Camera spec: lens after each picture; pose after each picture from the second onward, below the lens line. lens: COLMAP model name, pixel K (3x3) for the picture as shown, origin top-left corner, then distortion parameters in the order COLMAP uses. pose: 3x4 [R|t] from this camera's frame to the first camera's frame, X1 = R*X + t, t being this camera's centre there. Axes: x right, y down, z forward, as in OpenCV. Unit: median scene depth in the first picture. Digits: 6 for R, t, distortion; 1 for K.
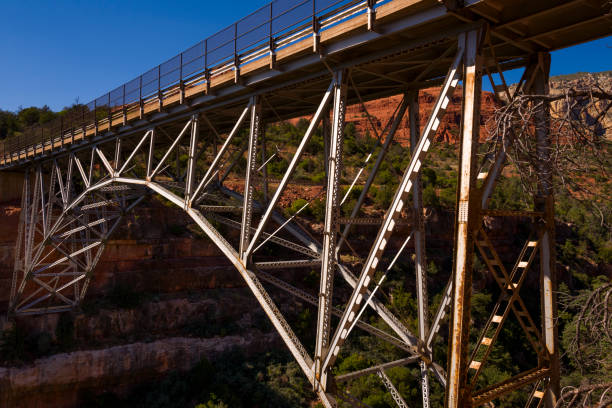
lens RADIAL K [[500.1, 0, 310.8], [0, 500.1, 213.4], [0, 0, 1]] dist [-0.009788, 0.013046]
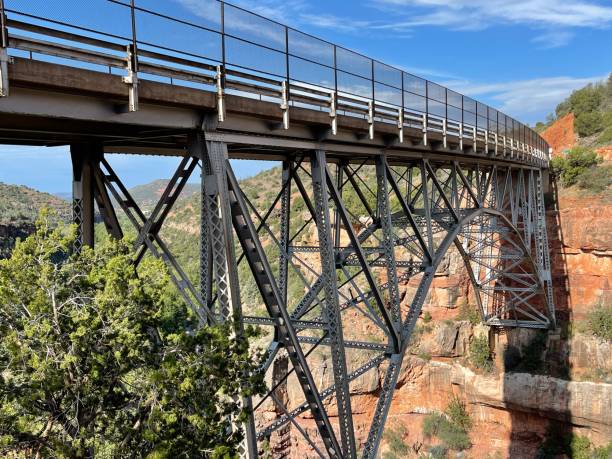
lens RADIAL K [[612.2, 0, 303.7], [0, 612.2, 233.7], [0, 0, 1]] dist [0.045296, 0.000000]
pose [[0.342890, 0.030656, -0.938875, 0.405878], [0.050656, 0.997410, 0.051068, -0.051754], [0.938009, -0.065071, 0.340449, 0.241653]]
